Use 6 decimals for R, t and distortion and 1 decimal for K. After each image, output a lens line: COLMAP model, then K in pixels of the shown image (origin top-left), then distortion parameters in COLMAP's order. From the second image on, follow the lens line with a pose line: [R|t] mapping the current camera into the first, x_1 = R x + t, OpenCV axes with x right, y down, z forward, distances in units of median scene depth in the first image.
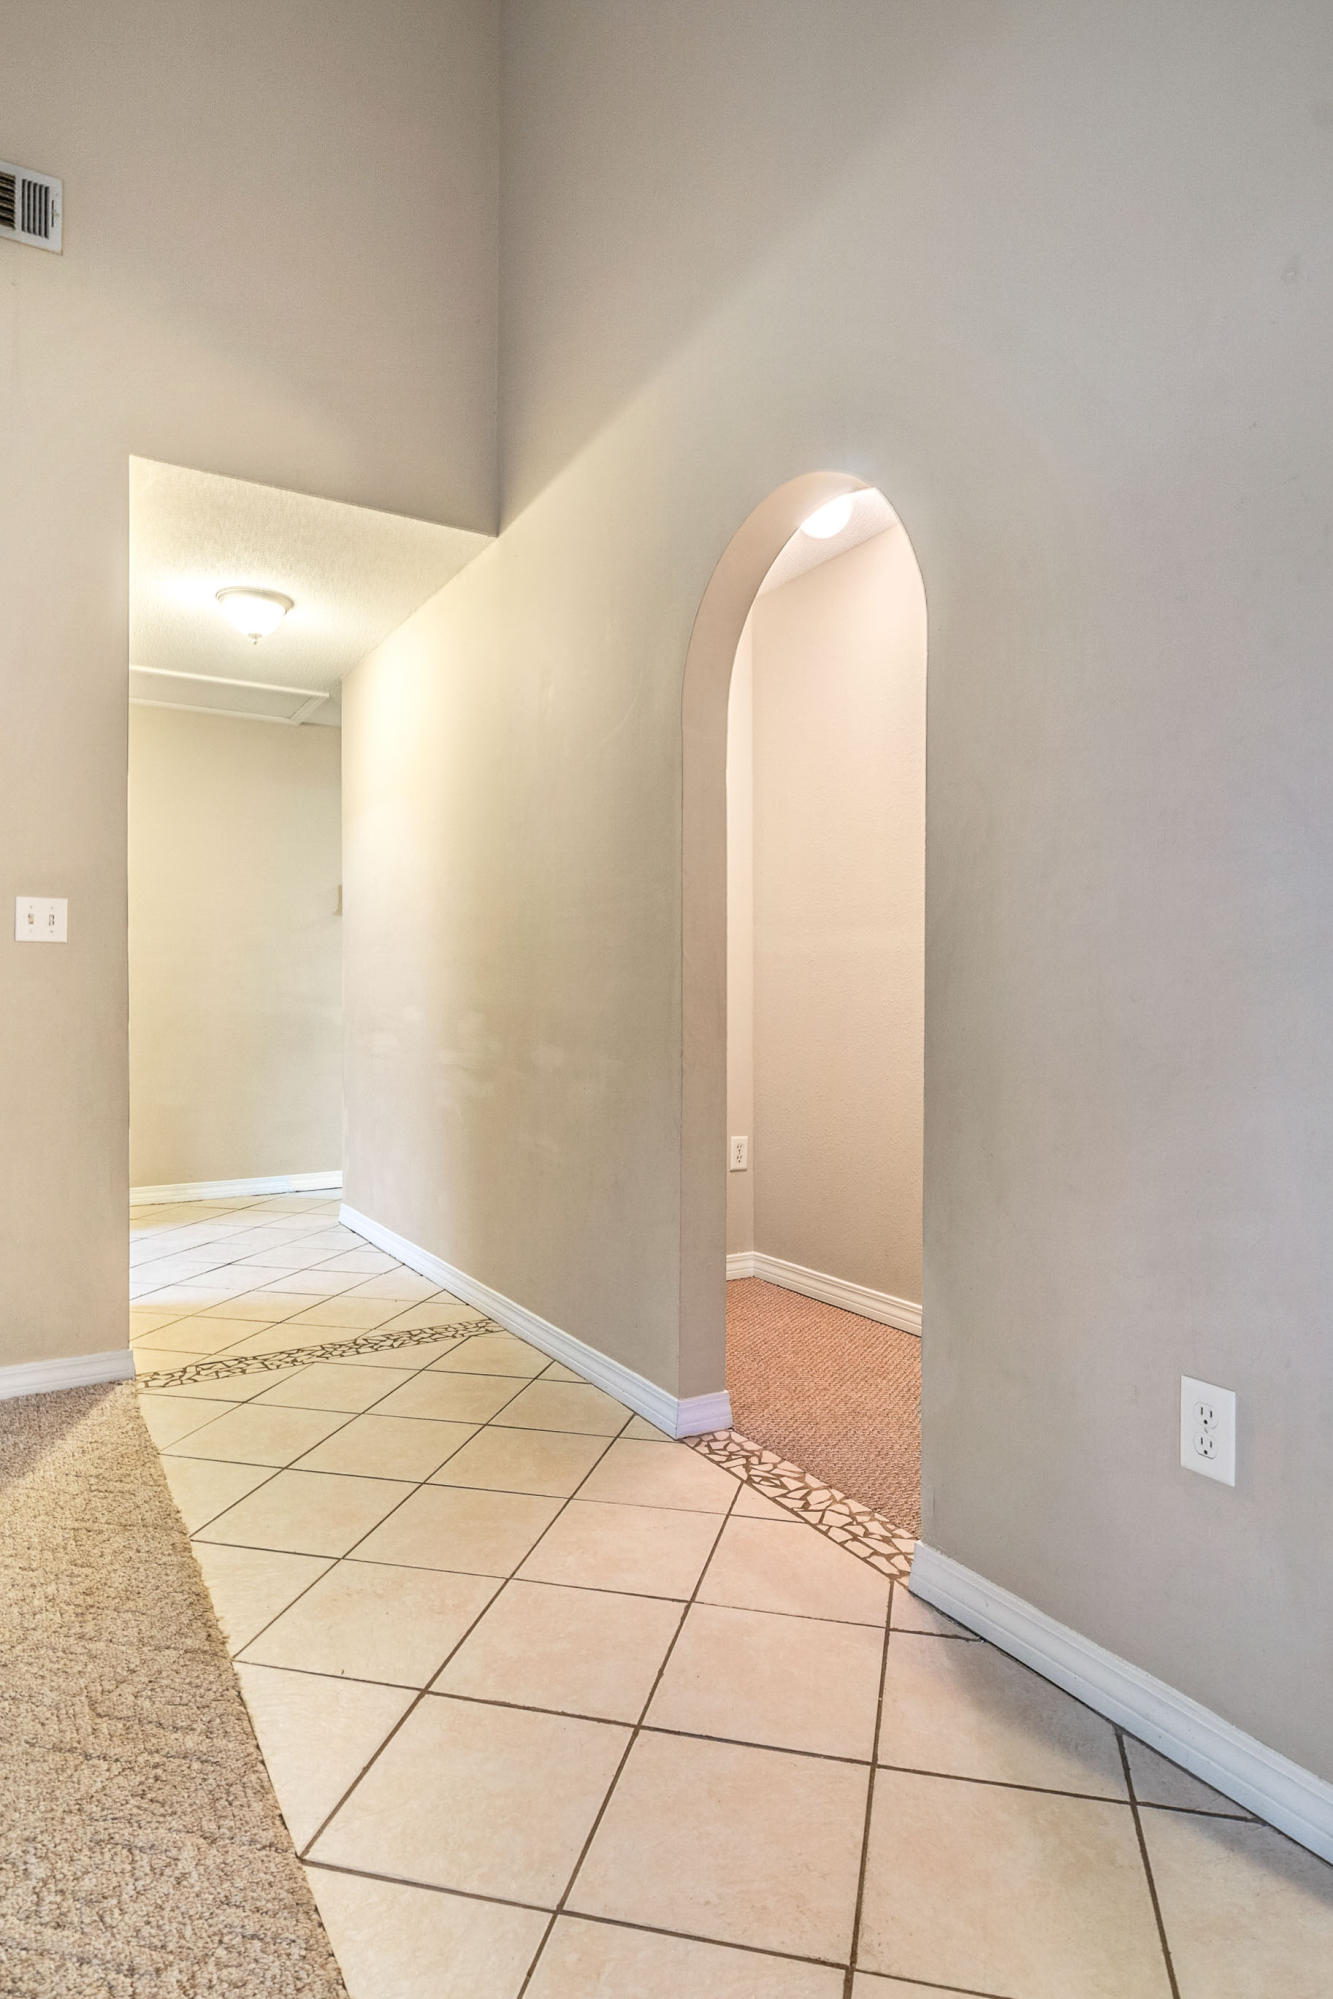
lens RADIAL K [[1129.3, 0, 685.0], [0, 1129.3, 982.1], [0, 0, 1]] dist [-0.001498, -0.006943]
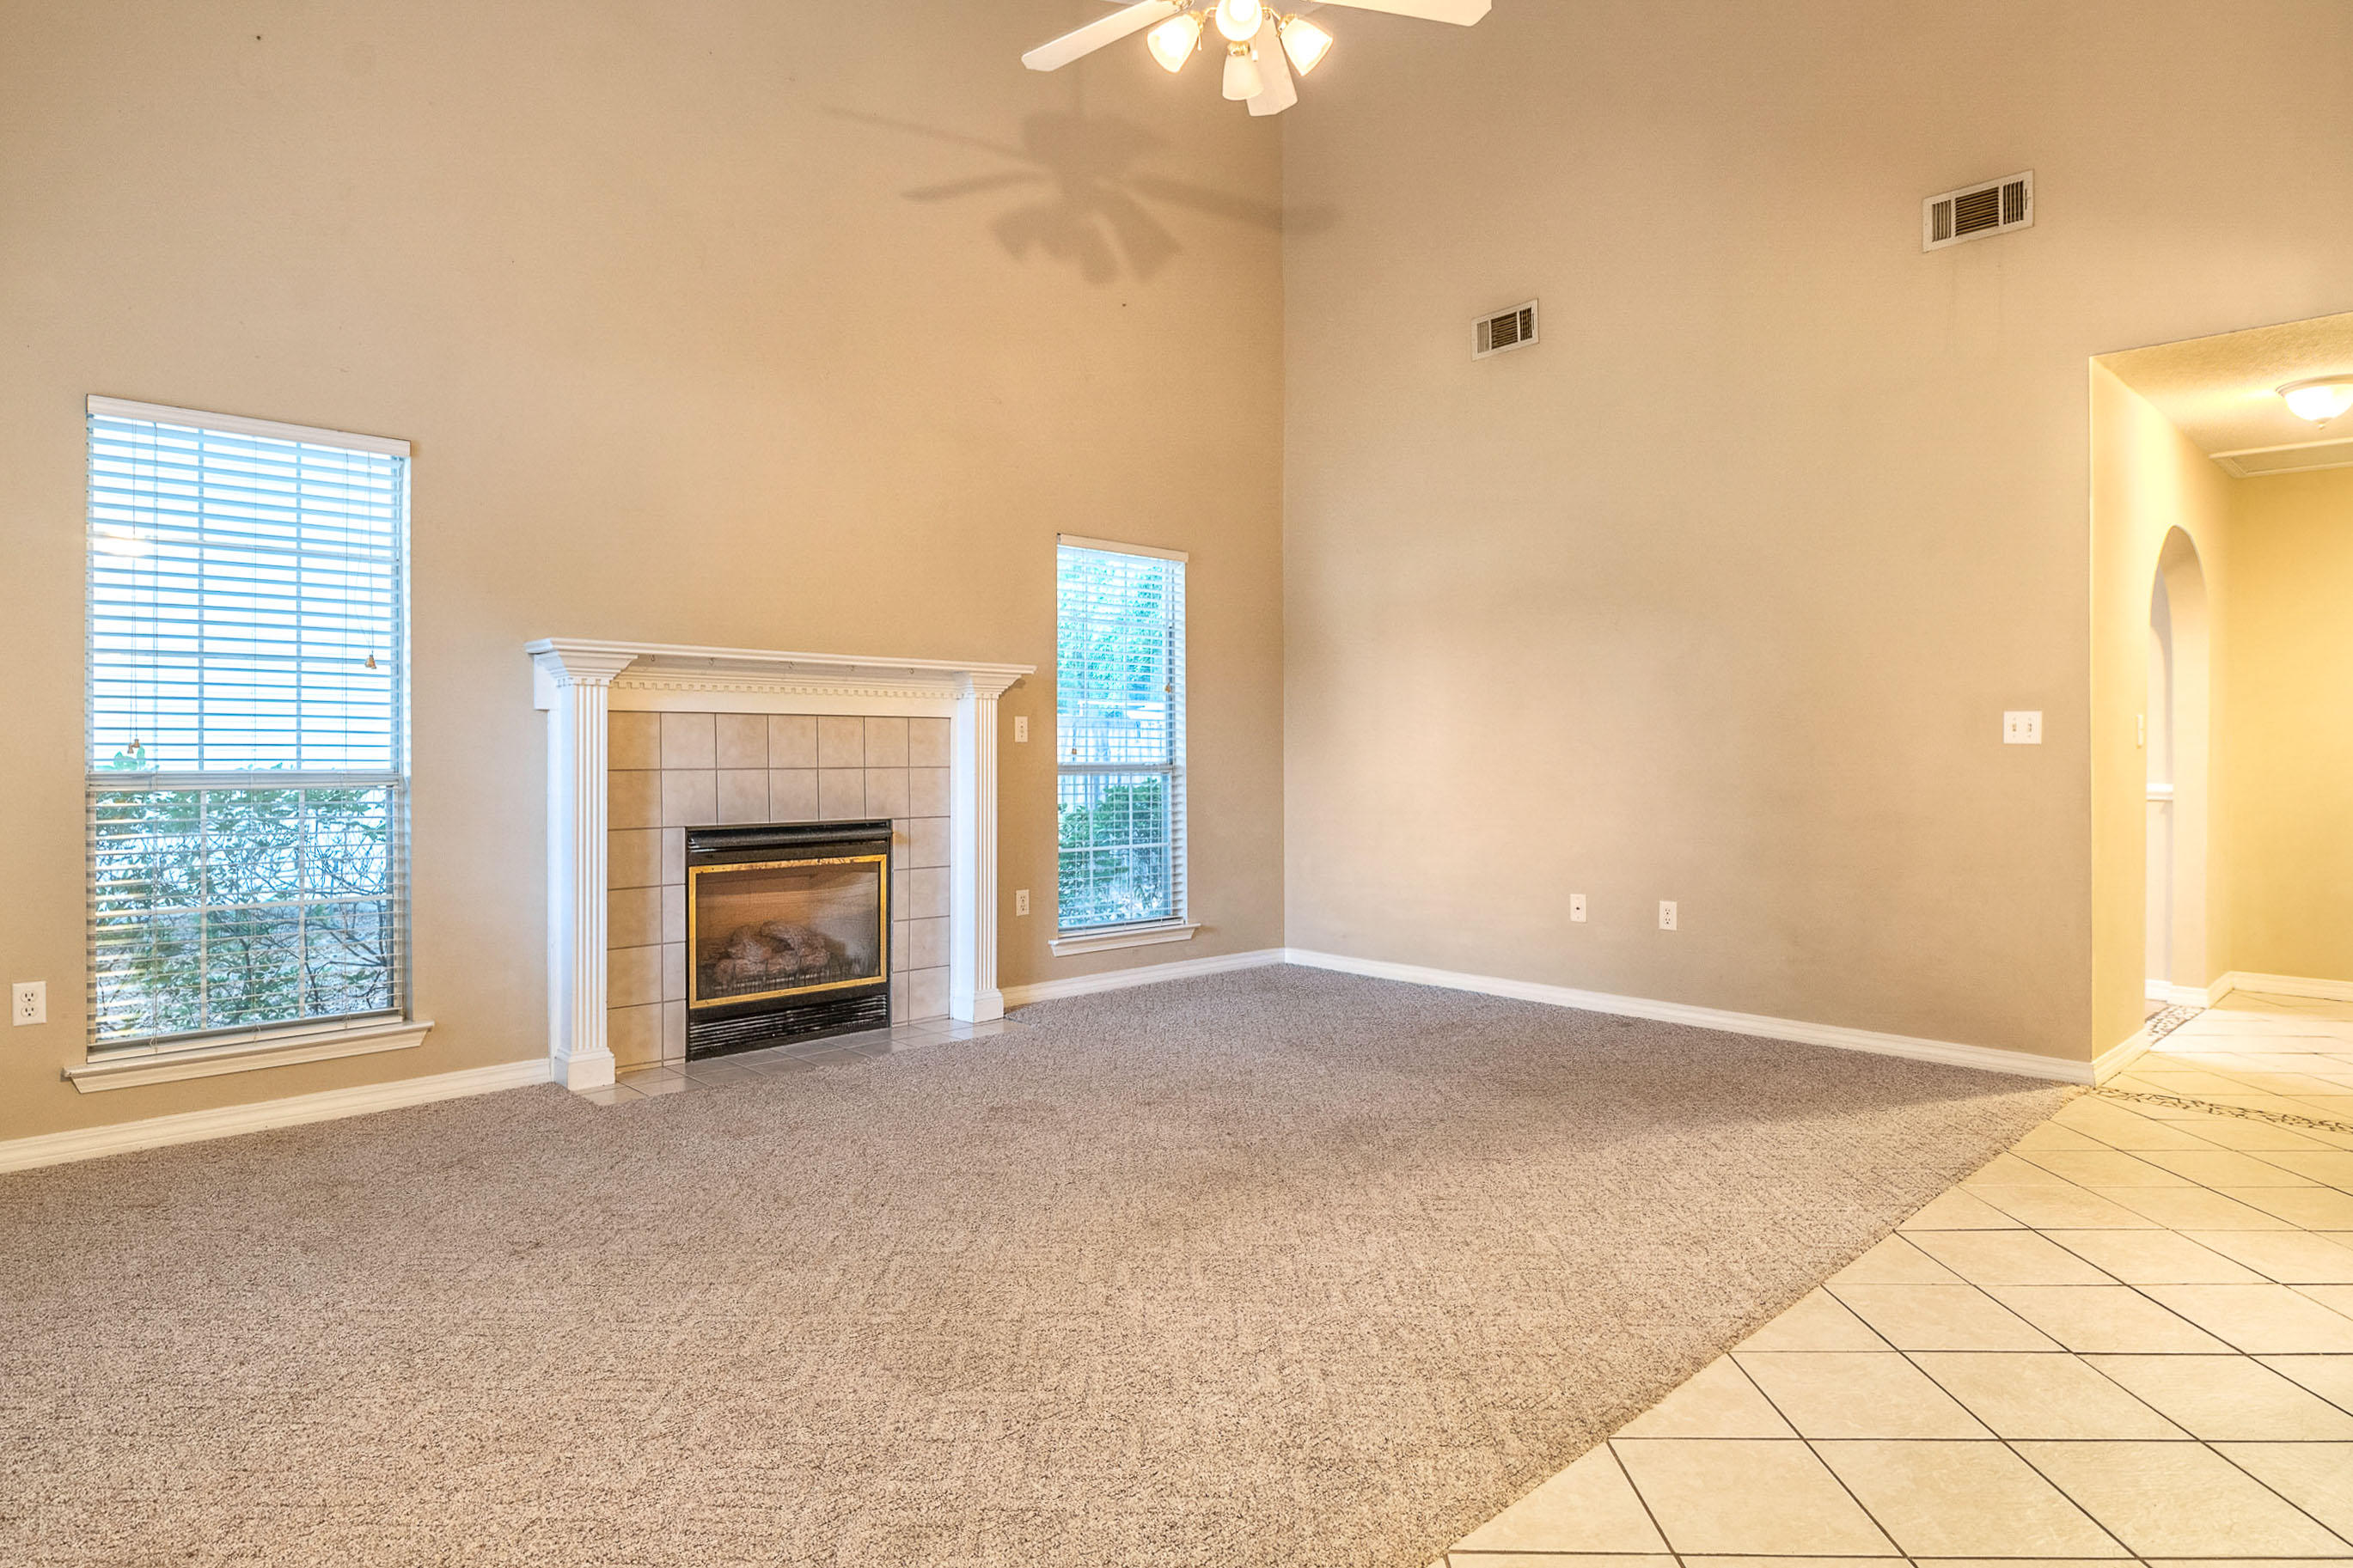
lens RADIAL K [[1329.1, 0, 1166.6], [0, 1329.1, 750.5], [0, 0, 1]] dist [-0.001498, -0.006943]
pose [[0.217135, 0.002898, -0.976137, 0.746926], [0.008399, 0.999953, 0.004837, -0.043573], [0.976105, -0.009249, 0.217101, -0.342497]]
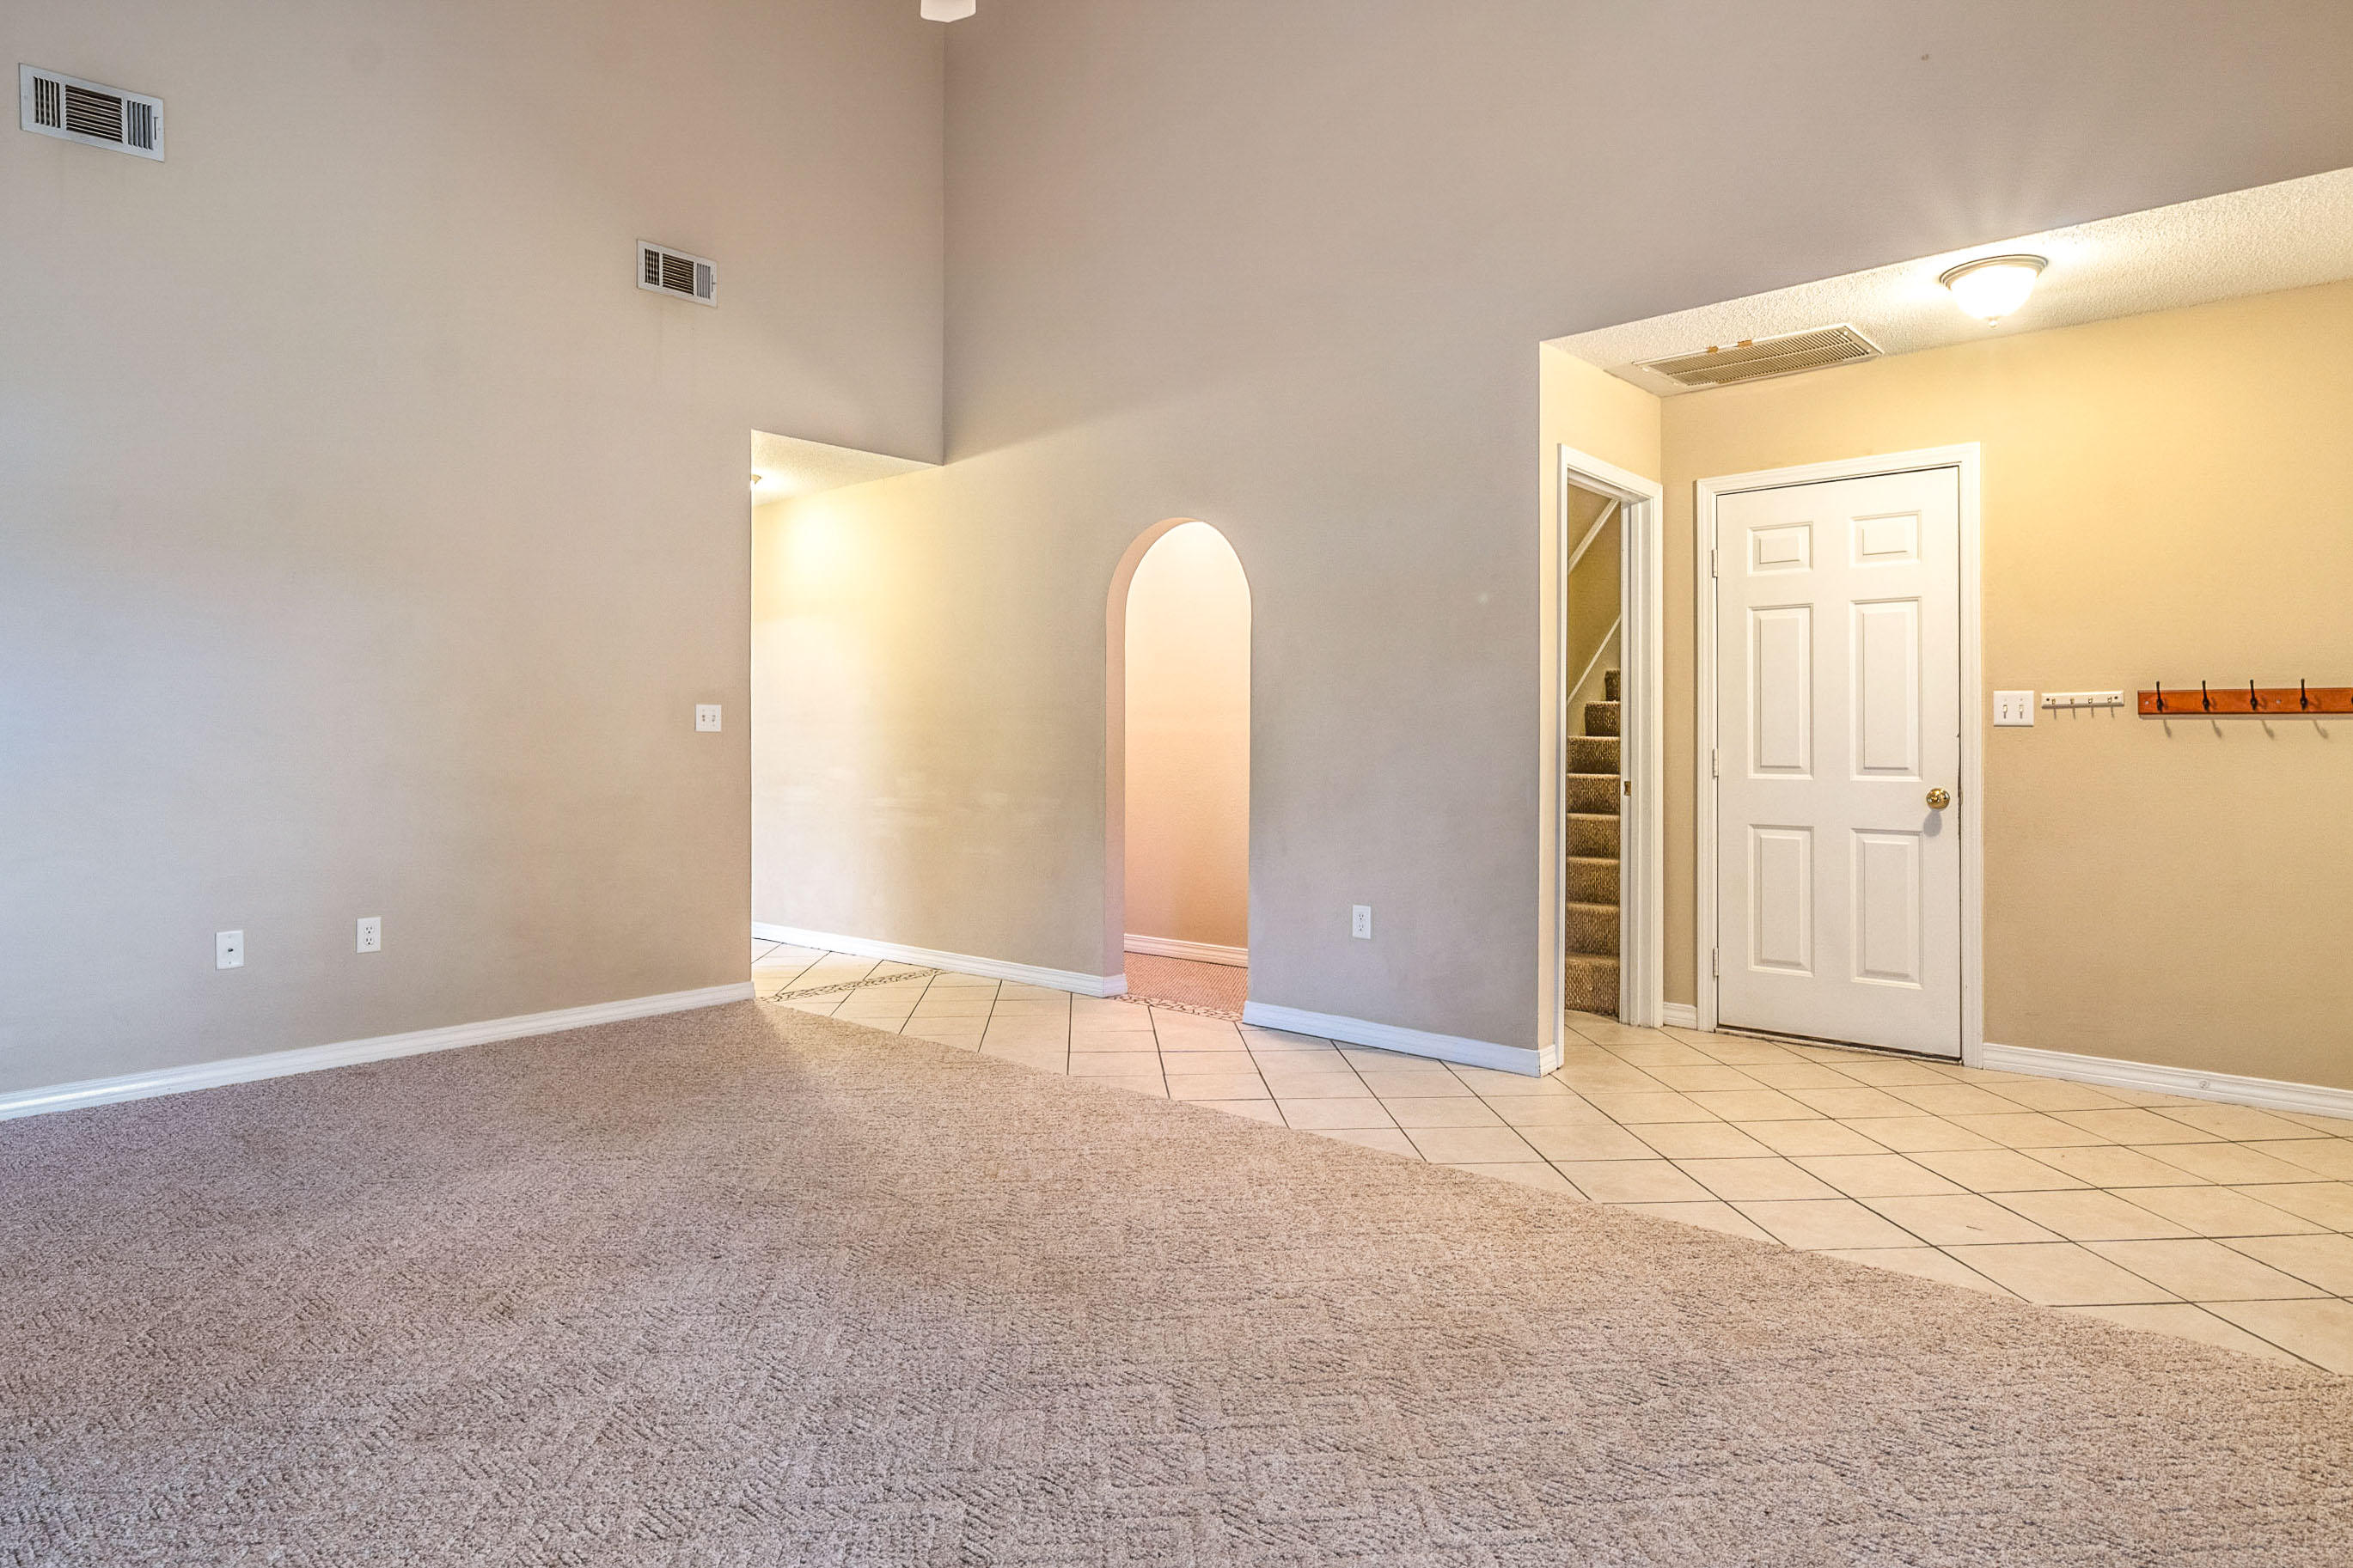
lens RADIAL K [[1329.1, 0, 1161.8], [0, 1329.1, 715.7], [0, 0, 1]] dist [-0.001498, -0.006943]
pose [[0.959794, 0.005235, 0.280657, -0.471095], [-0.003540, 0.999972, -0.006548, -0.047874], [-0.280684, 0.005291, 0.959786, -1.016451]]
